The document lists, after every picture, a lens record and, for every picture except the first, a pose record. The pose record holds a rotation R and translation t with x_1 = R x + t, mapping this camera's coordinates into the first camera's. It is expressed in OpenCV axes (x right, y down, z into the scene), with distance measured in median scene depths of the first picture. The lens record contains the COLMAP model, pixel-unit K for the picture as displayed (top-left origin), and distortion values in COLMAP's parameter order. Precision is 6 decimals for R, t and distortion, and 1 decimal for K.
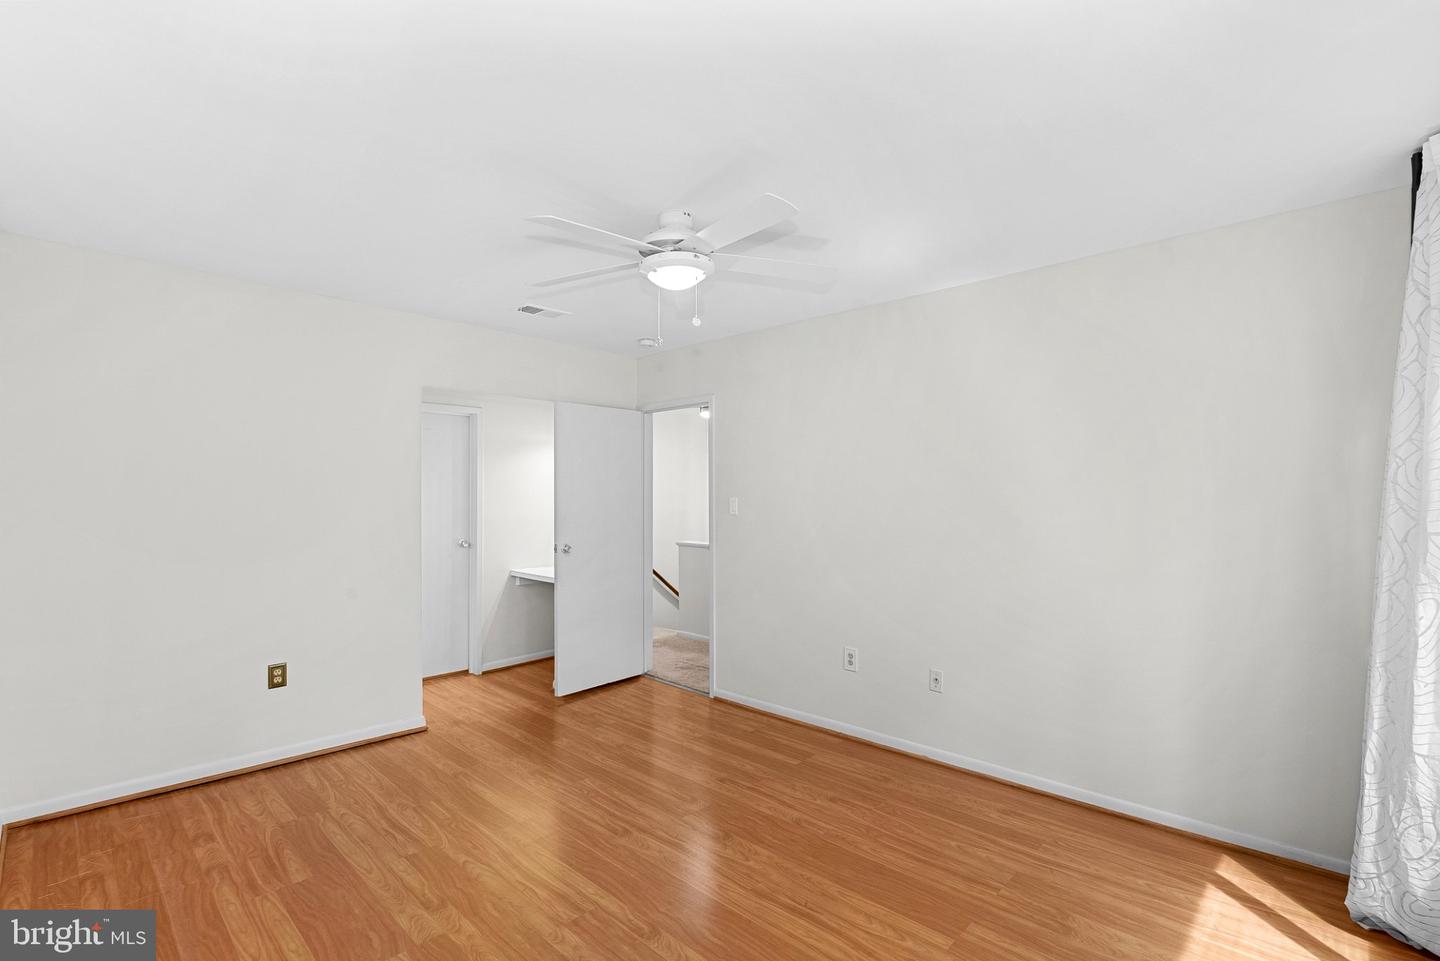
lens RADIAL K [[653.5, 0, 739.8], [0, 653.5, 480.1], [0, 0, 1]] dist [-0.000885, -0.000232]
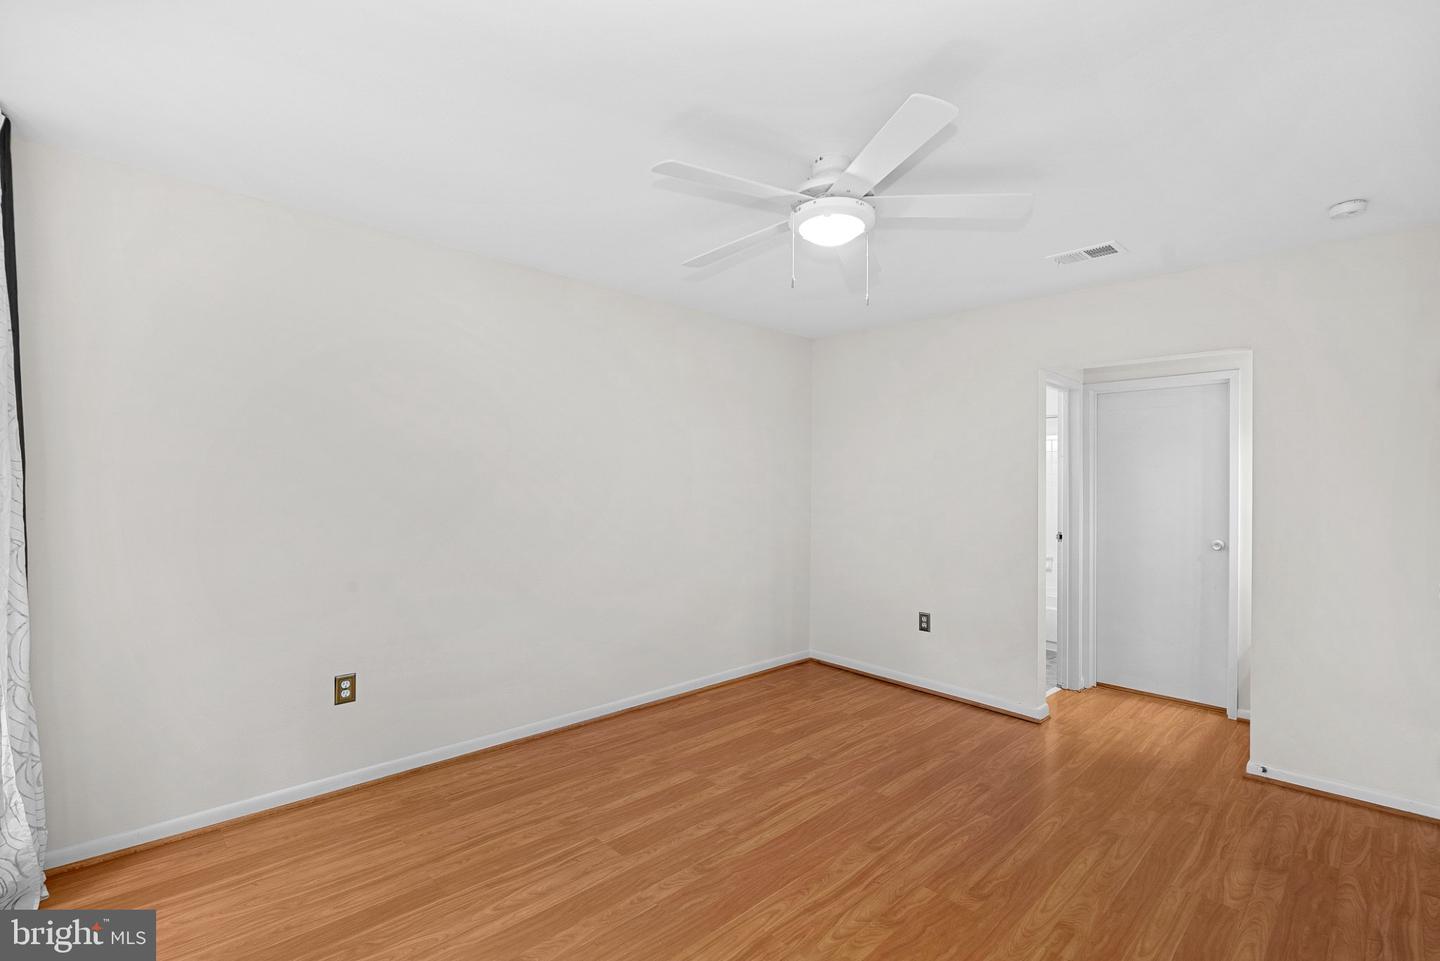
lens RADIAL K [[653.5, 0, 724.9], [0, 653.5, 489.7], [0, 0, 1]] dist [-0.000885, -0.000232]
pose [[-0.044565, 0.007619, -0.998977, 0.688351], [0.007891, 0.999942, 0.007274, 0.032552], [0.998975, -0.007559, -0.044622, 0.784826]]
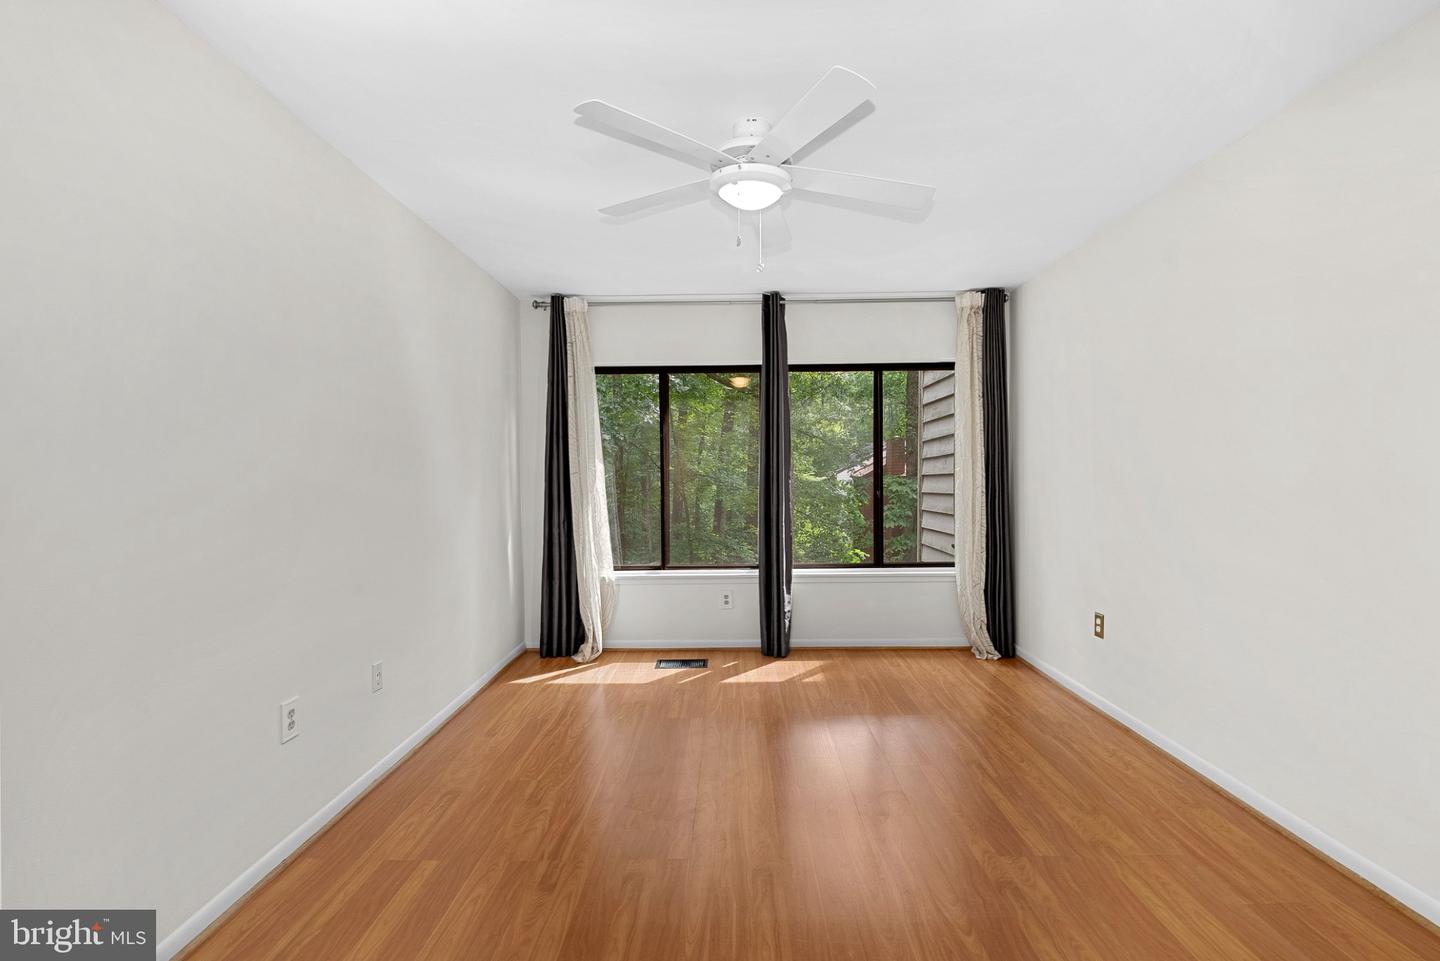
lens RADIAL K [[653.5, 0, 724.7], [0, 653.5, 480.1], [0, 0, 1]] dist [-0.000885, -0.000232]
pose [[-0.670552, 0.001279, 0.741861, -0.663112], [-0.006294, 0.999953, -0.007413, 0.088027], [-0.741836, -0.009640, -0.670513, 1.442648]]
